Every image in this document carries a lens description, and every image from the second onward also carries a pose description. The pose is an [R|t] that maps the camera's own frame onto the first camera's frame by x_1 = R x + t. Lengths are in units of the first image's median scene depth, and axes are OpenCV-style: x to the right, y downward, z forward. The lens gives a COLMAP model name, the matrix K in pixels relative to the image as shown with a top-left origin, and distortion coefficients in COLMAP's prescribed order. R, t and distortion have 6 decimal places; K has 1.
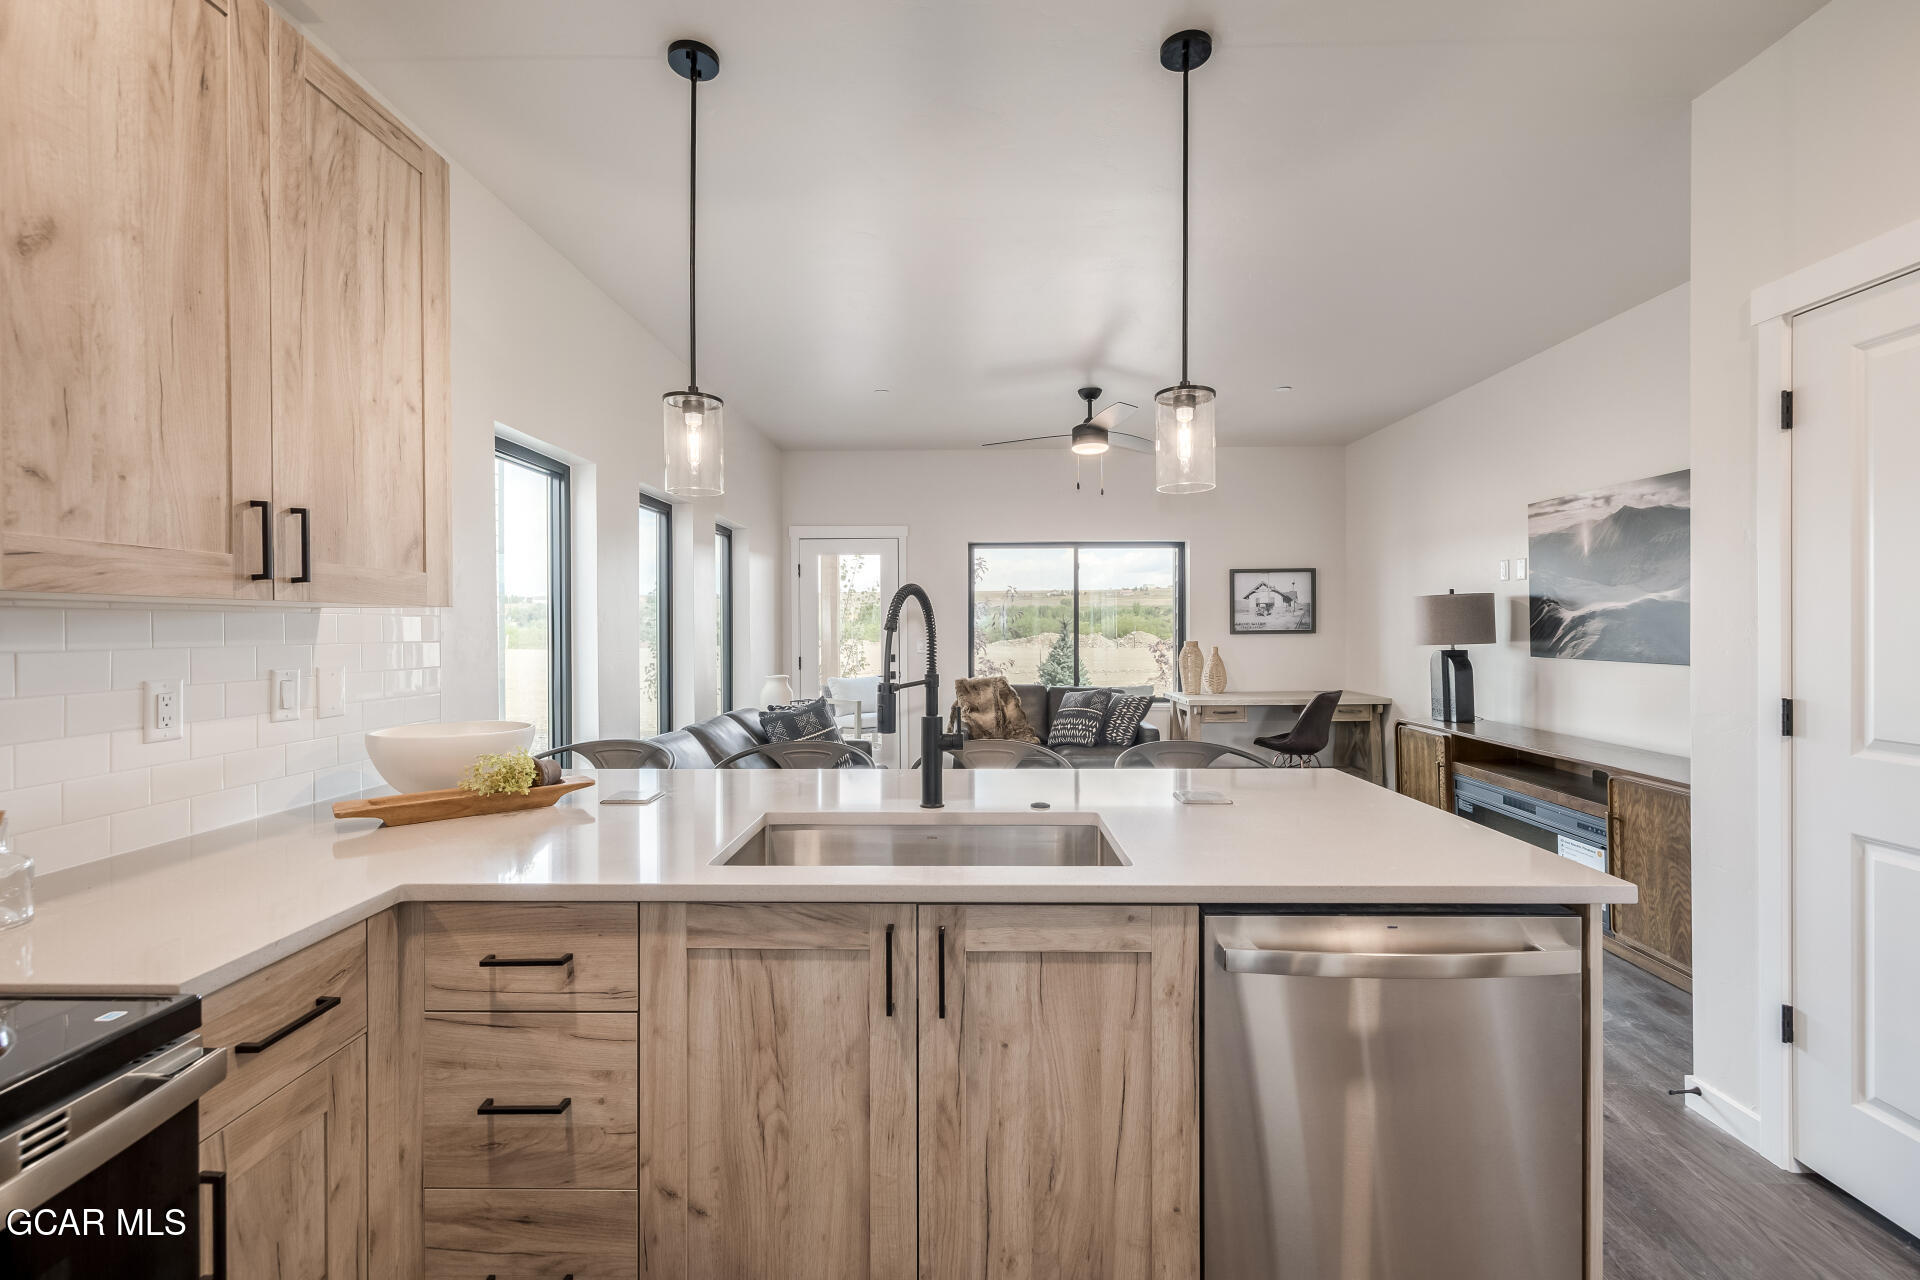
lens RADIAL K [[816.1, 0, 956.0], [0, 816.1, 628.5], [0, 0, 1]] dist [-0.001942, 0.002562]
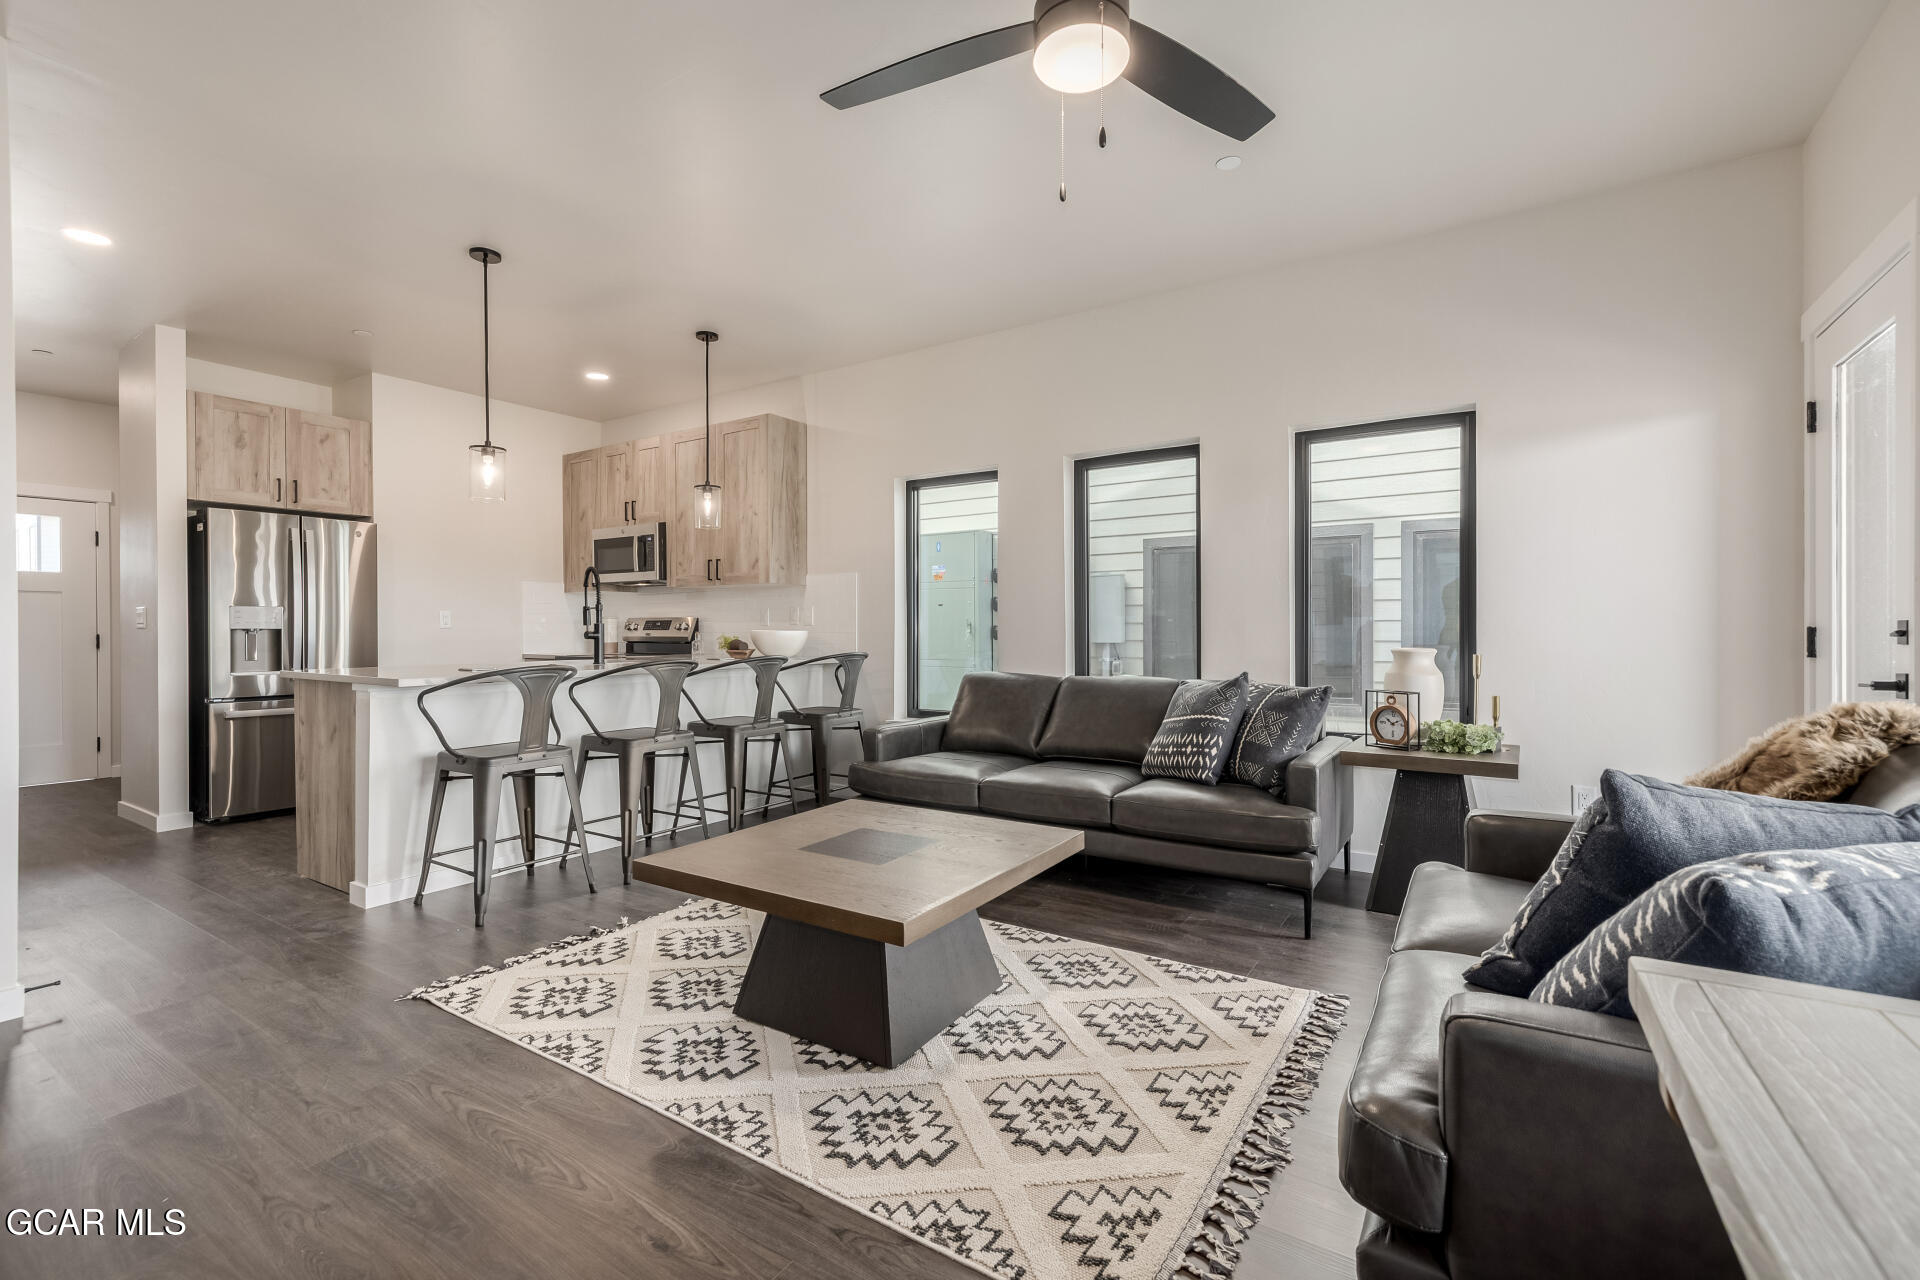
lens RADIAL K [[816.1, 0, 960.4], [0, 816.1, 642.1], [0, 0, 1]] dist [-0.001942, 0.002562]
pose [[-0.518569, 0.017448, -0.854858, 0.565089], [0.001380, 0.999808, 0.019570, 0.048576], [0.855034, 0.008968, -0.518494, 1.245174]]
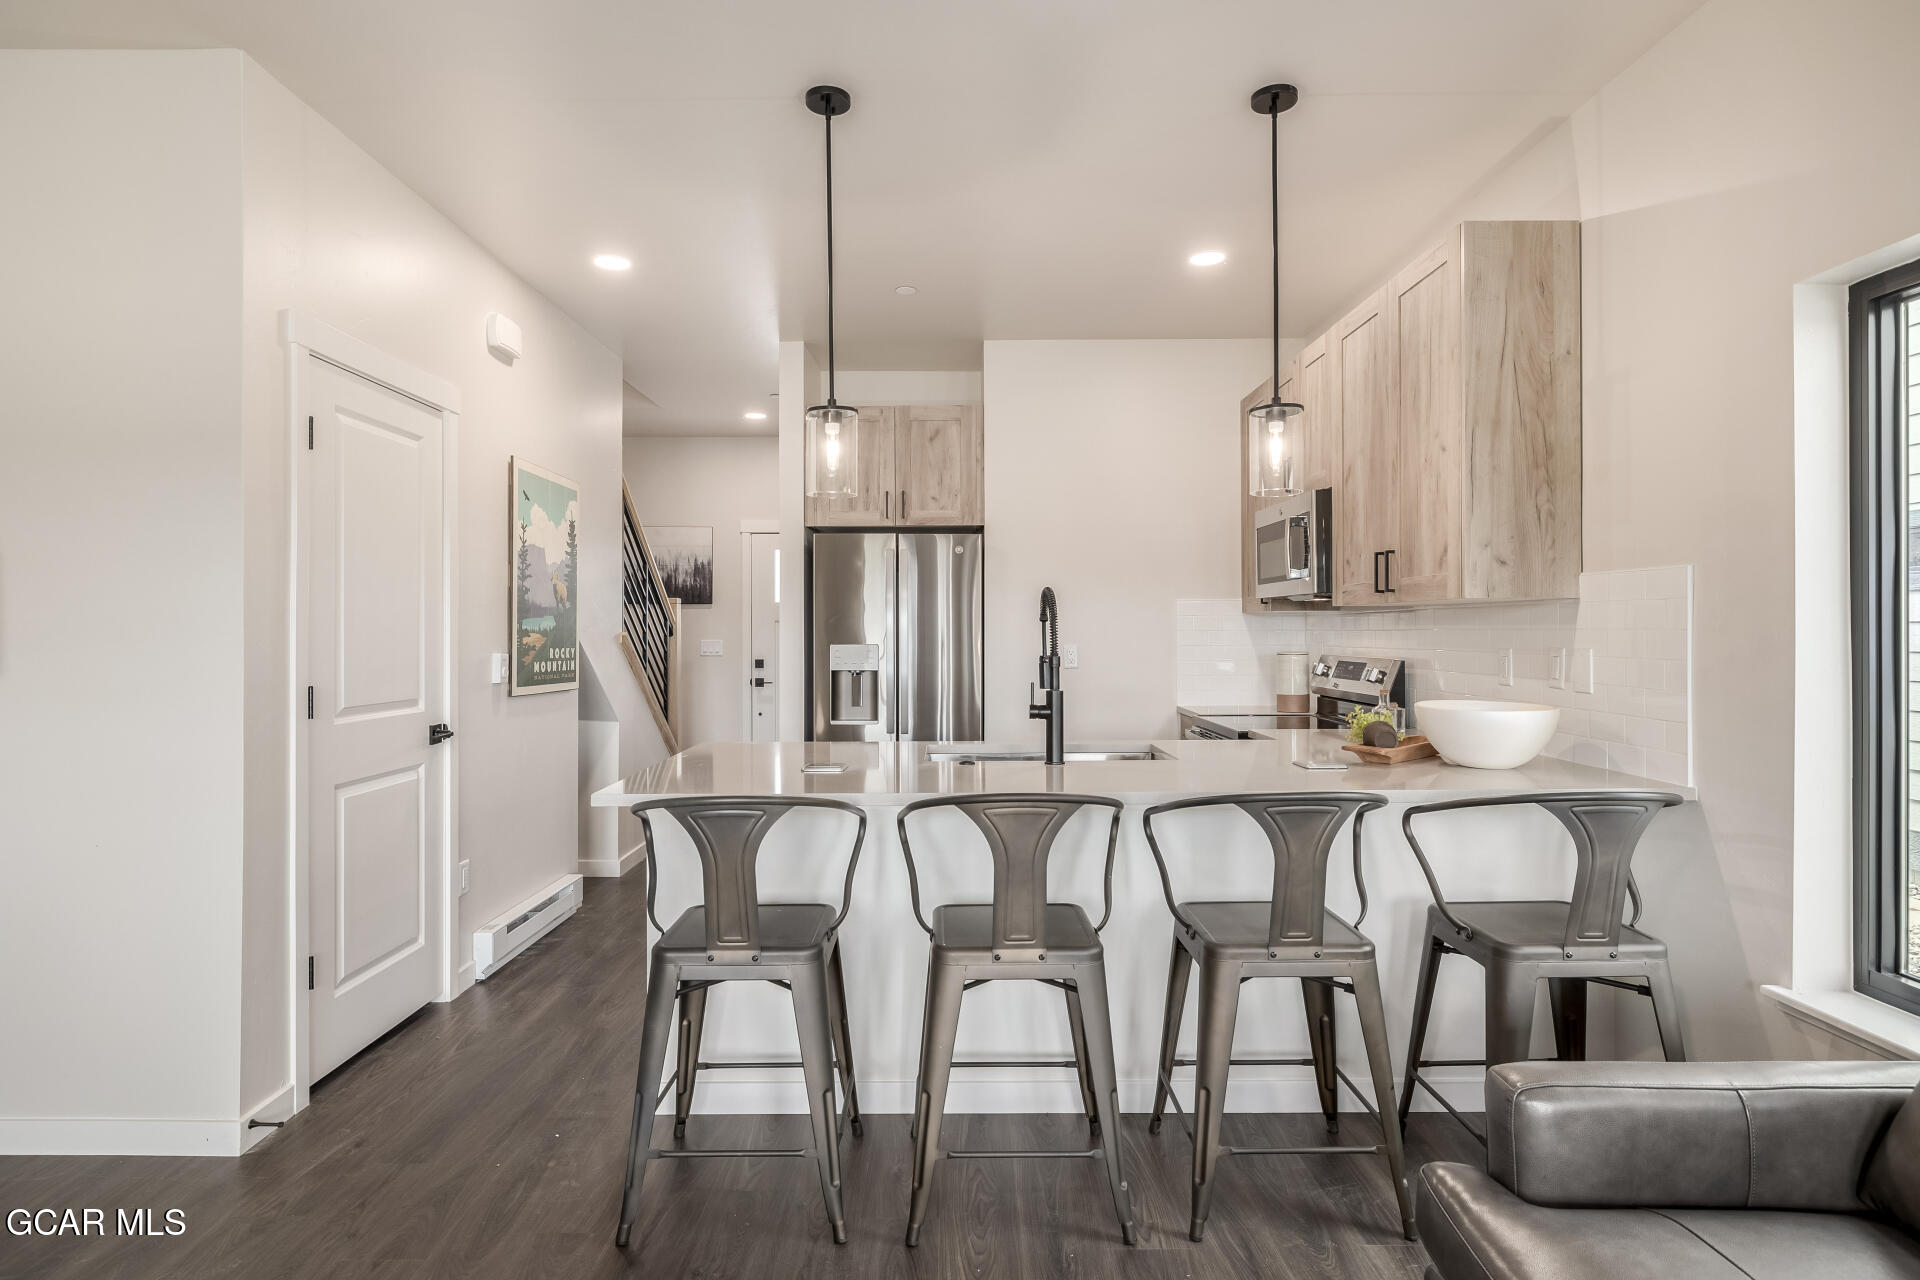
lens RADIAL K [[1017.2, 0, 957.4], [0, 1017.2, 626.5], [0, 0, 1]] dist [-0.009461, 0.001659]
pose [[-0.999621, 0.006720, -0.026692, 0.064914], [0.006741, 0.999977, -0.000678, 0.004305], [0.026686, -0.000858, -0.999643, 1.052577]]
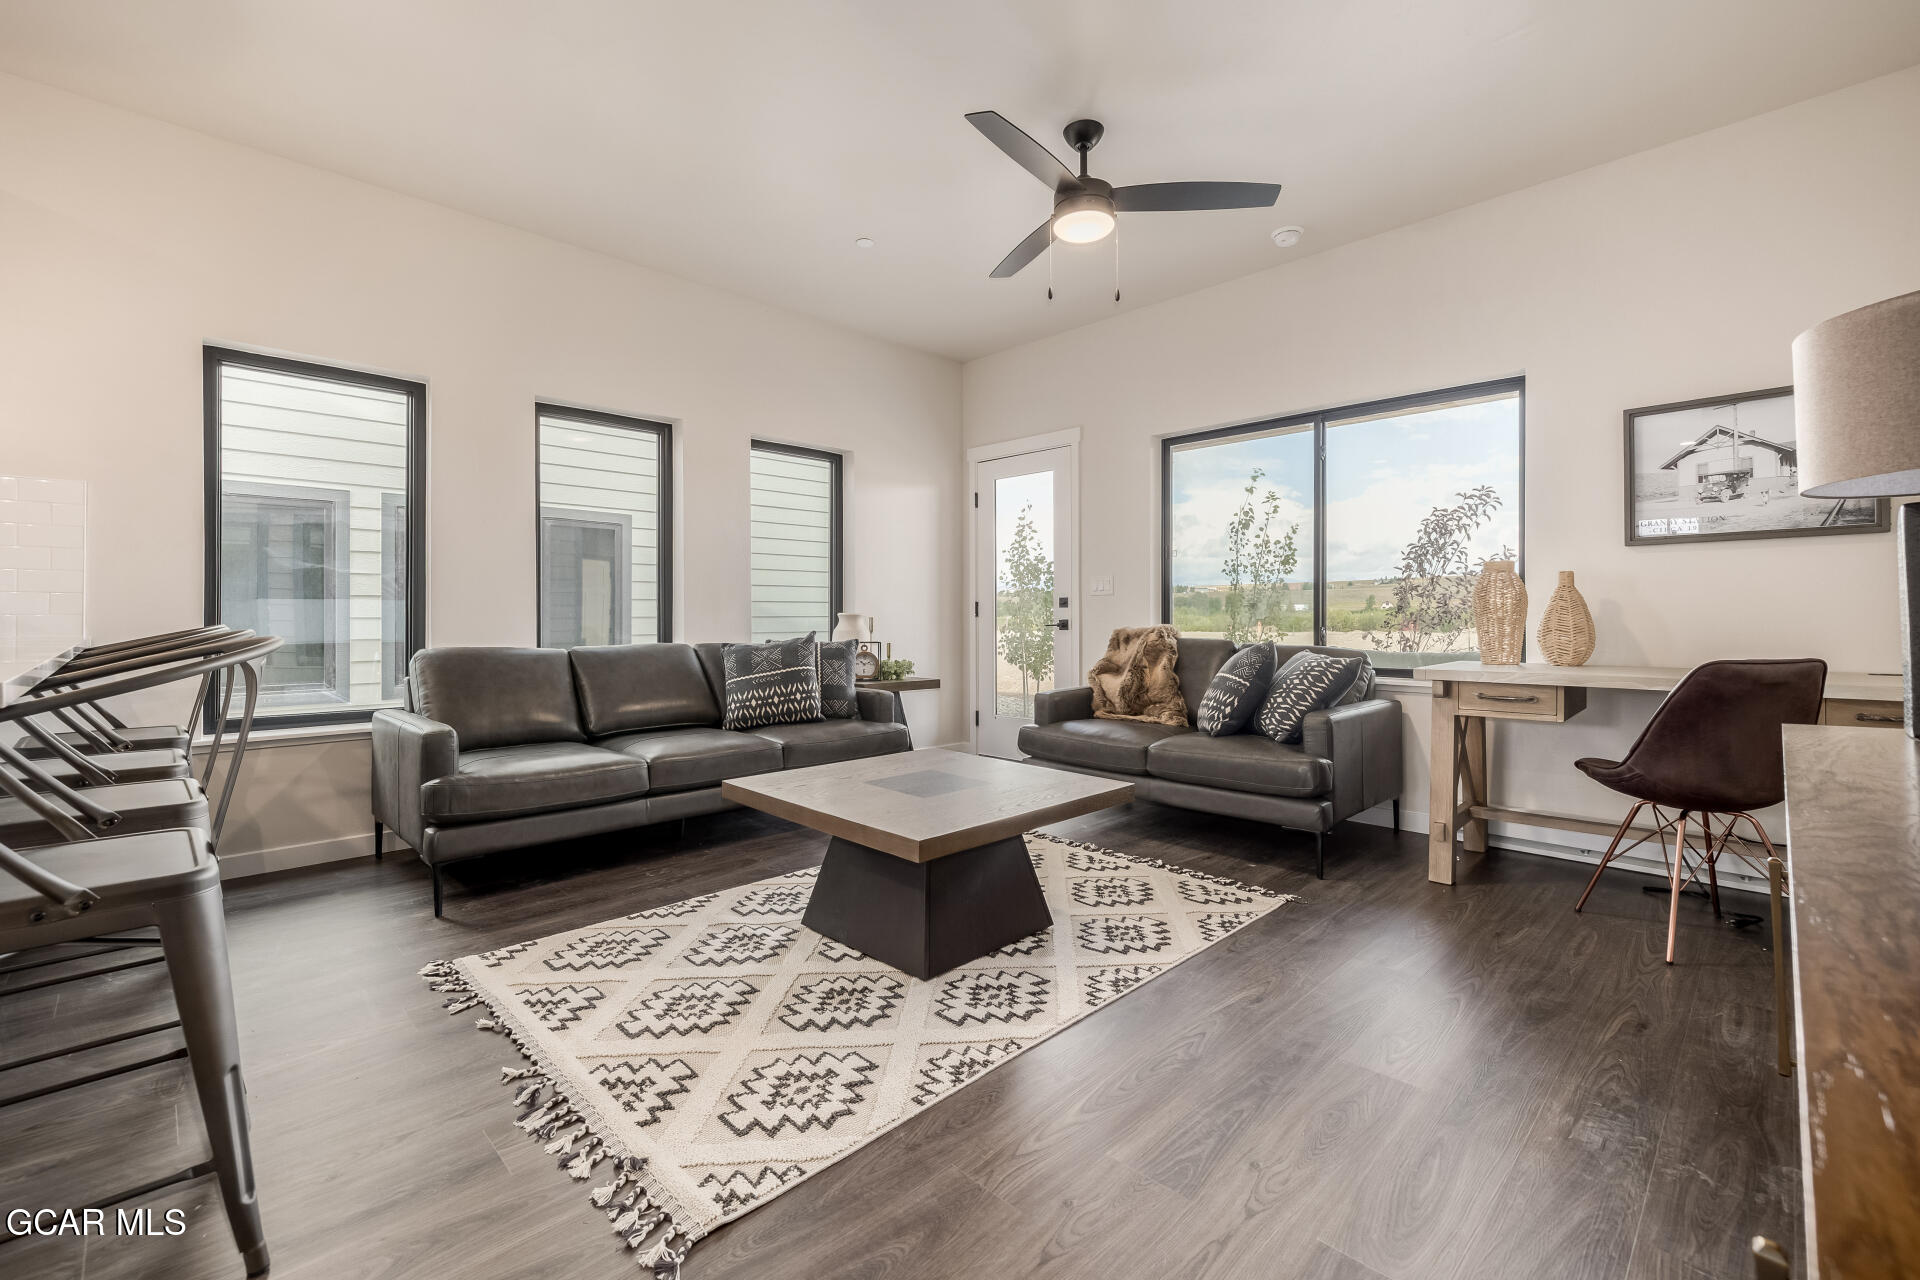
lens RADIAL K [[816.1, 0, 951.1], [0, 816.1, 617.1], [0, 0, 1]] dist [-0.001942, 0.002562]
pose [[0.715576, 0.005835, -0.698511, 0.557296], [-0.005993, 0.999980, 0.002213, 0.071647], [0.698509, 0.002602, 0.715596, 0.546576]]
